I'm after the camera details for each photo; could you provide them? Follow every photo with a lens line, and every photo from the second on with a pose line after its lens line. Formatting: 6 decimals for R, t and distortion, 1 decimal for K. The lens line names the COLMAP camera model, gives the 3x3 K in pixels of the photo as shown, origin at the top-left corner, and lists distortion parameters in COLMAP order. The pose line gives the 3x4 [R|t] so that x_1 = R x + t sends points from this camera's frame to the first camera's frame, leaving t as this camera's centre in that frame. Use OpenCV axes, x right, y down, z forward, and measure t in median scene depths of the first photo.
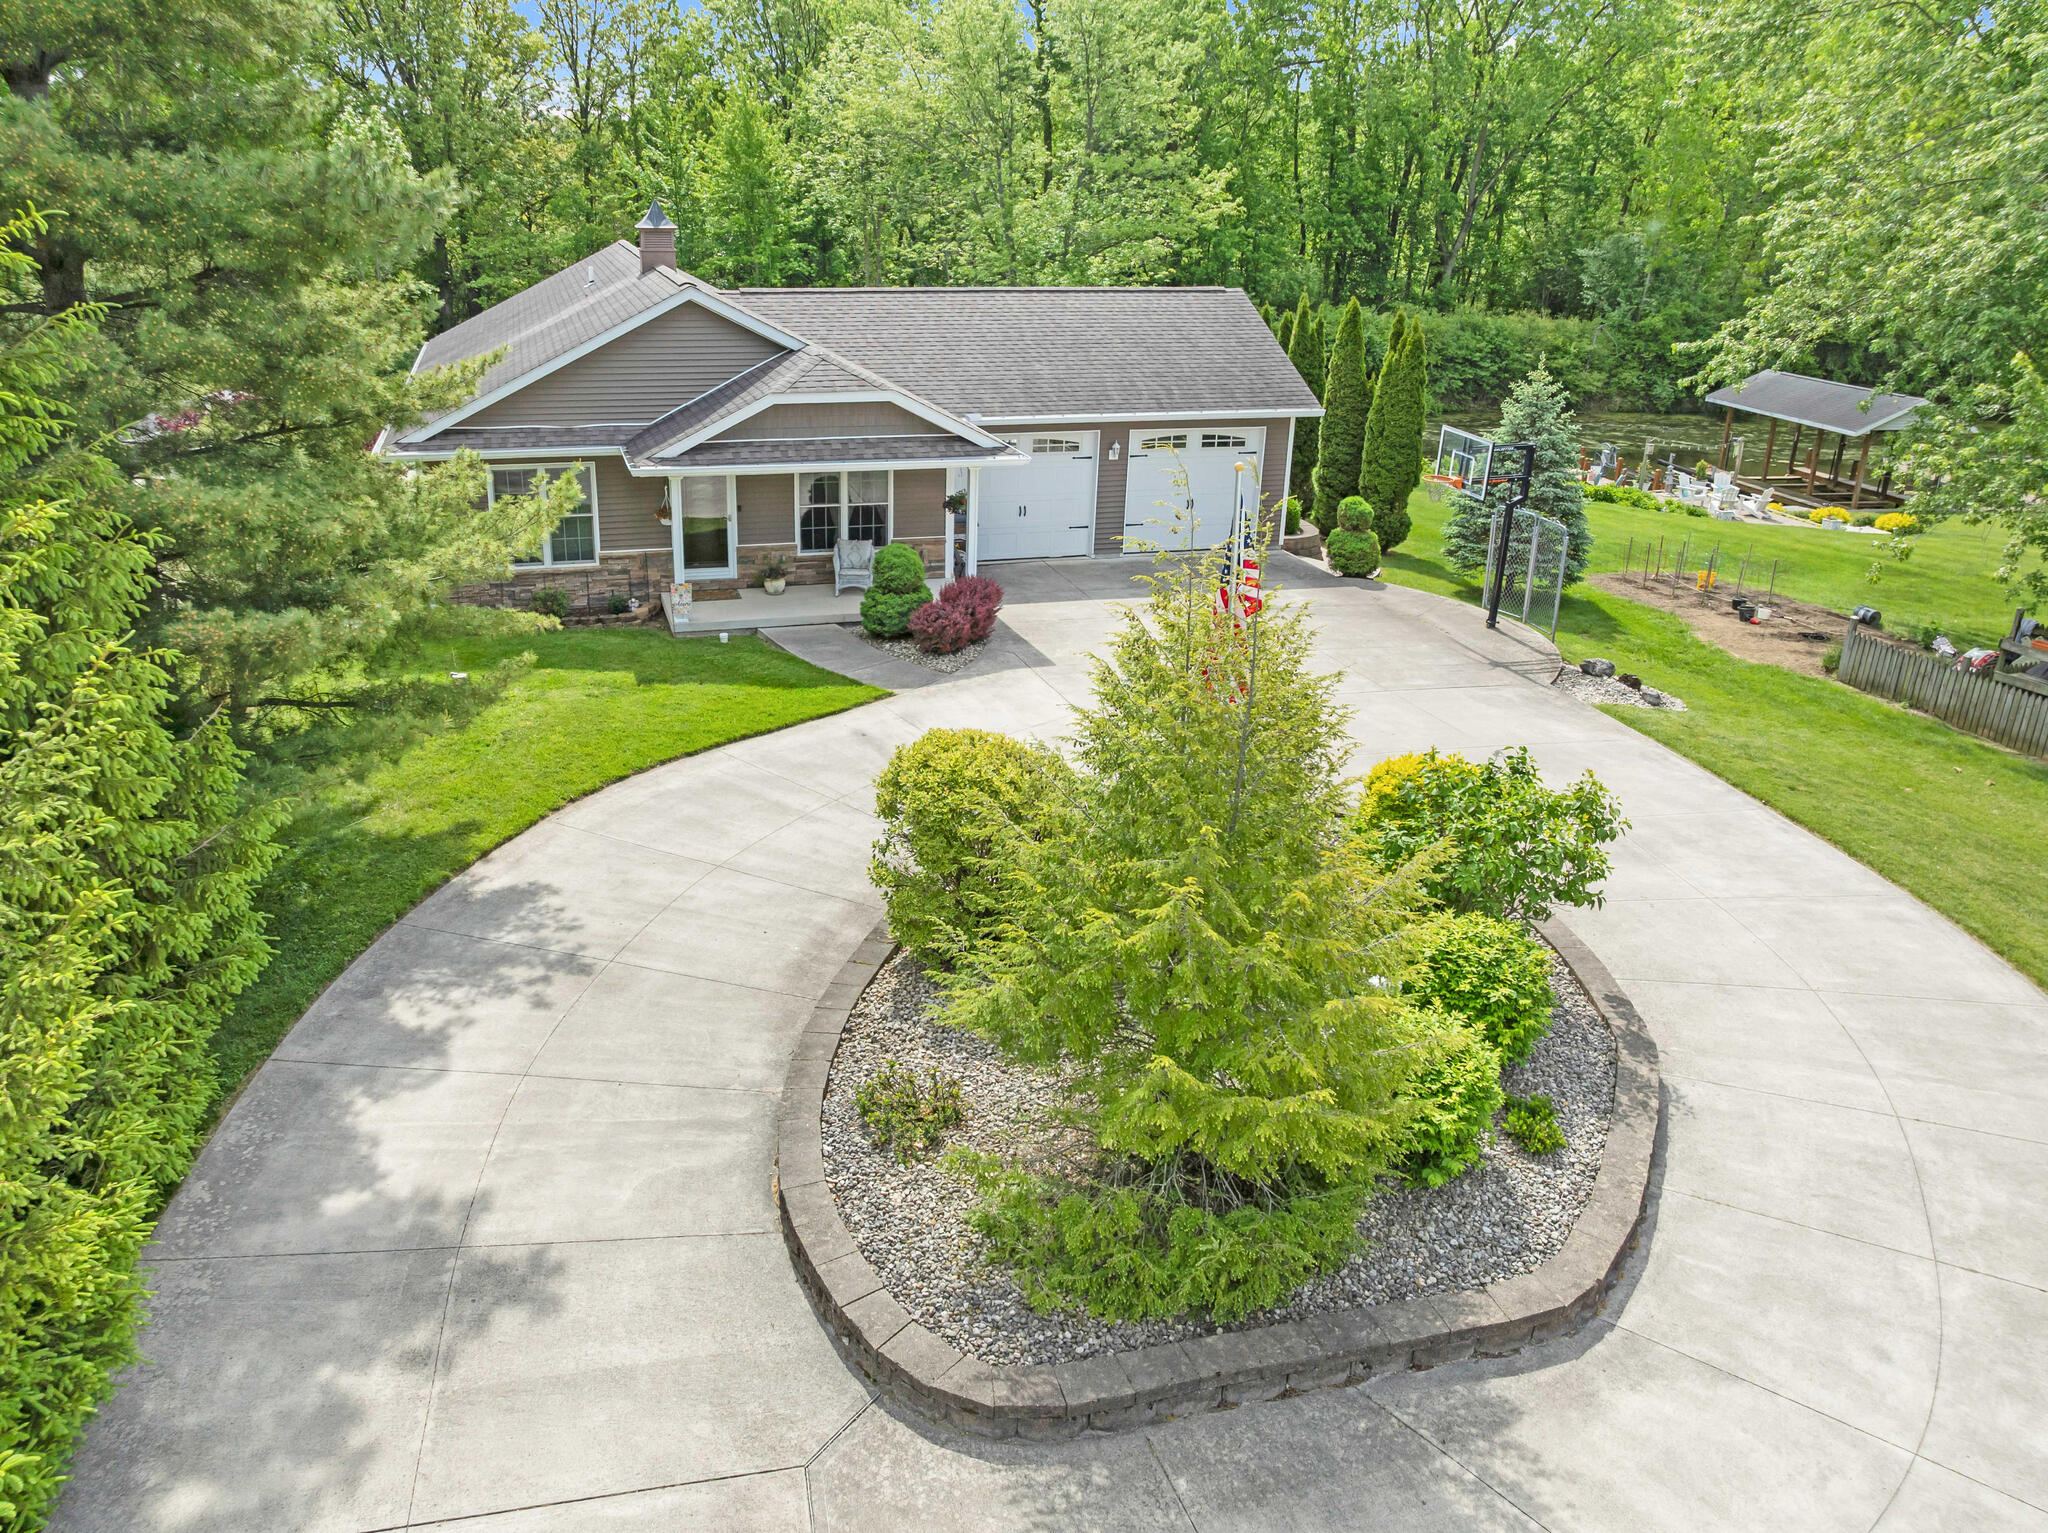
lens RADIAL K [[1453.6, 0, 1014.5], [0, 1453.6, 774.3], [0, 0, 1]] dist [-0.009120, -0.035802]
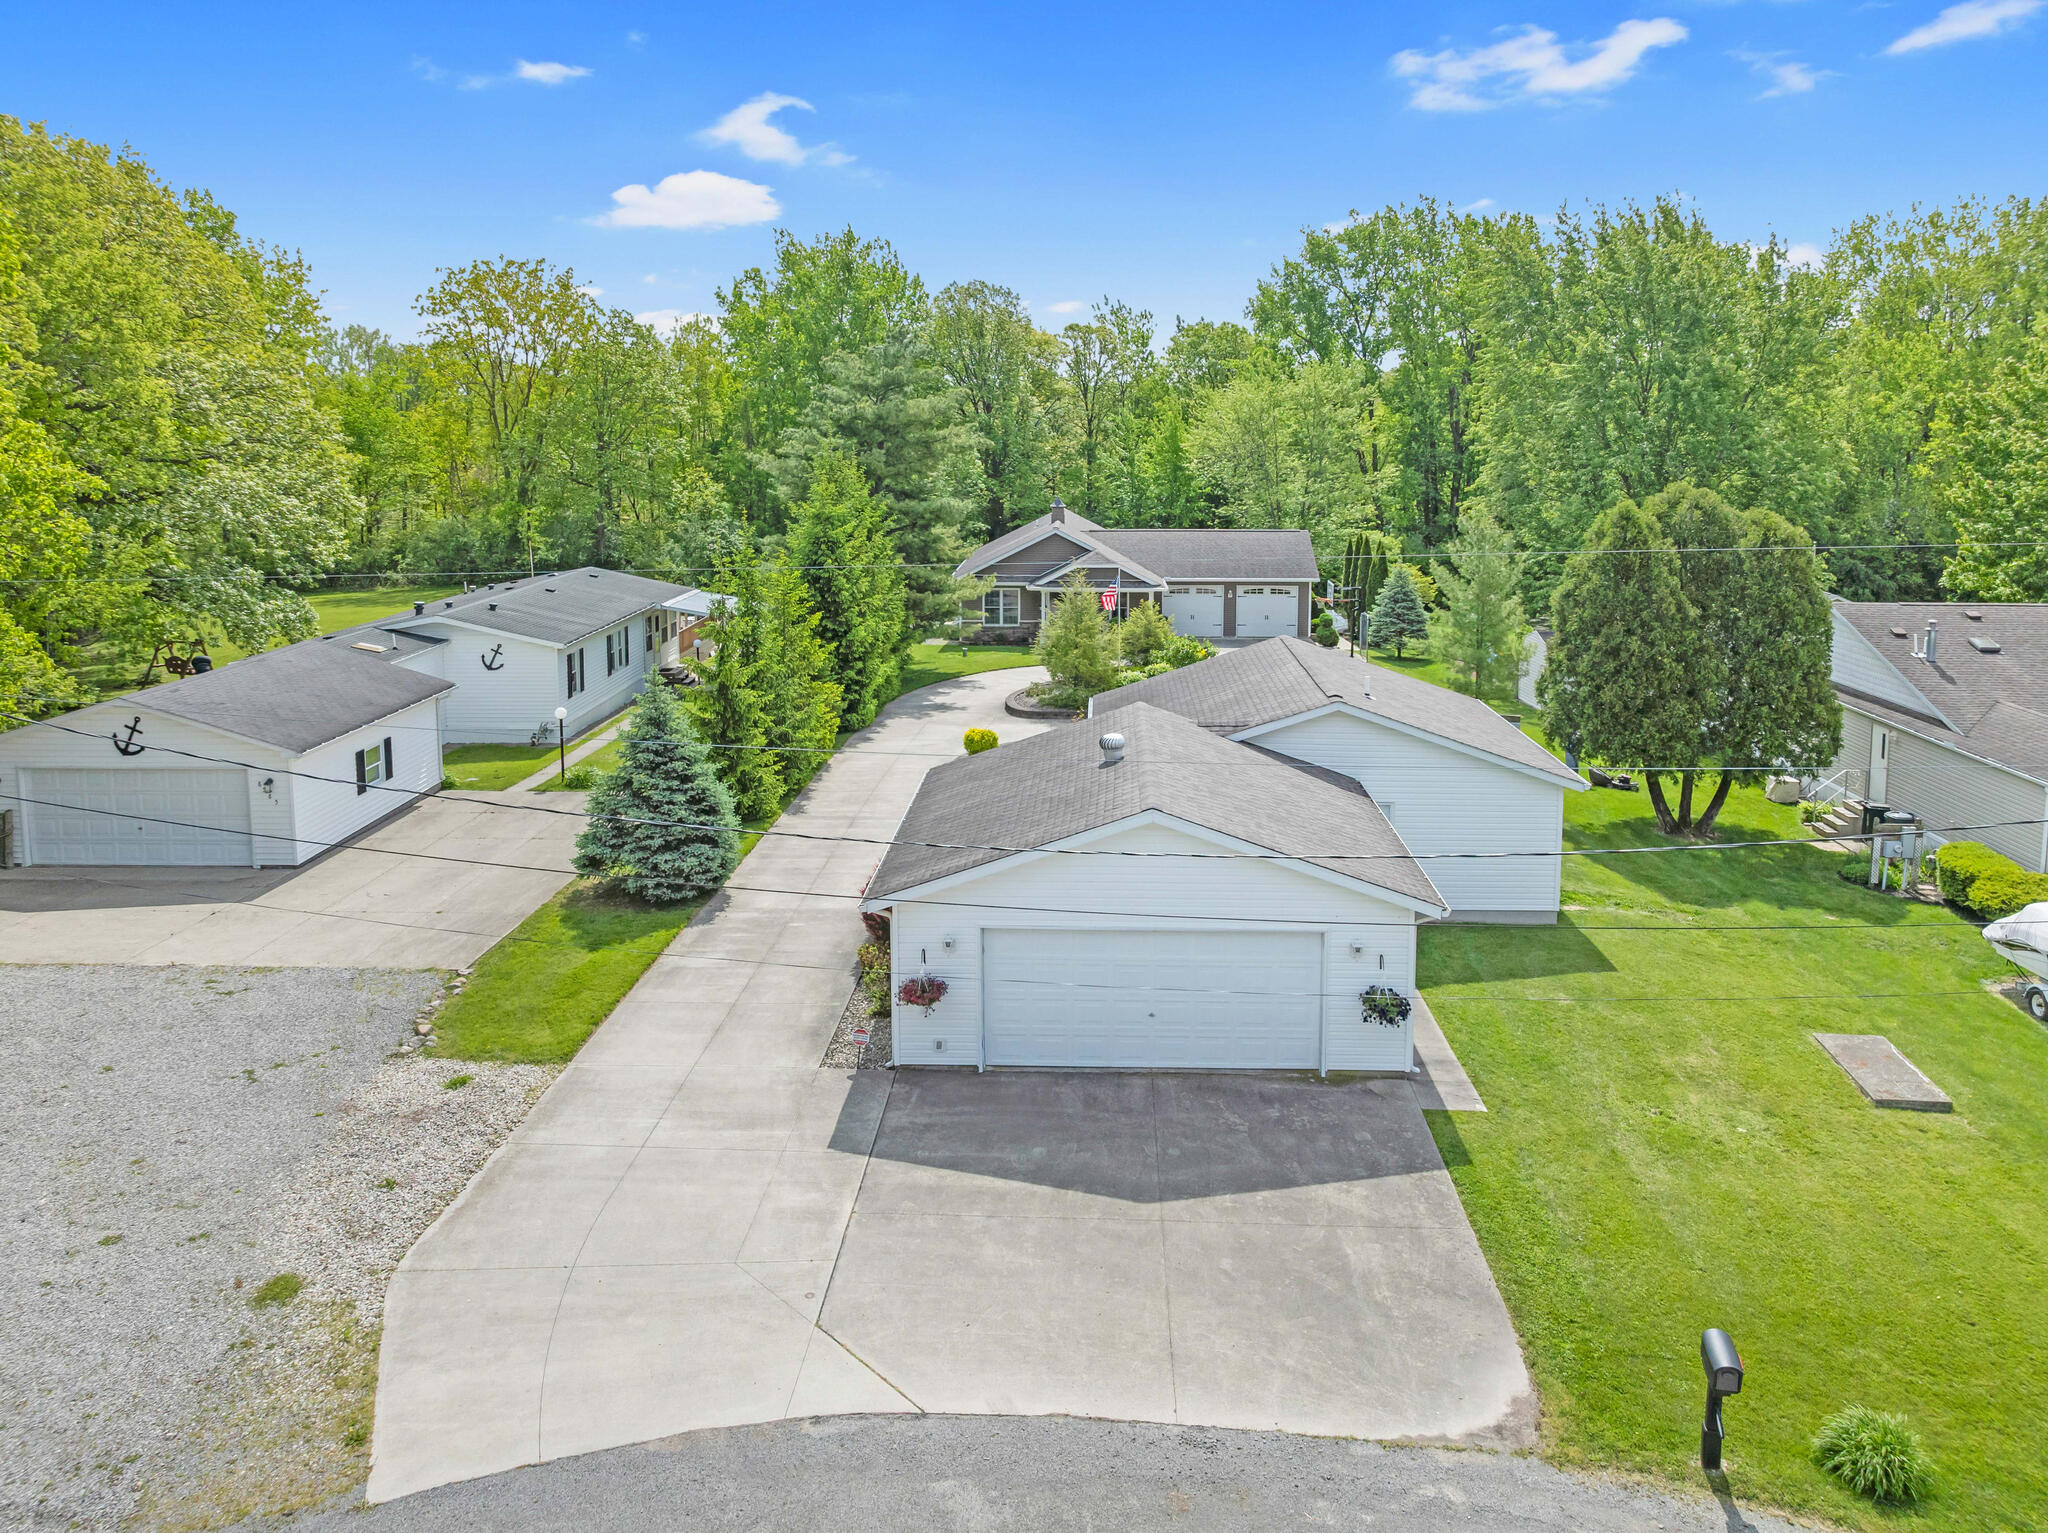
lens RADIAL K [[1438.5, 0, 1024.0], [0, 1438.5, 766.5], [0, 0, 1]] dist [-0.032124, -0.001107]
pose [[0.937824, 0.051878, -0.343213, 0.568751], [-0.105572, 0.984556, -0.139655, 0.417497], [0.330668, 0.167206, 0.928817, -1.244870]]
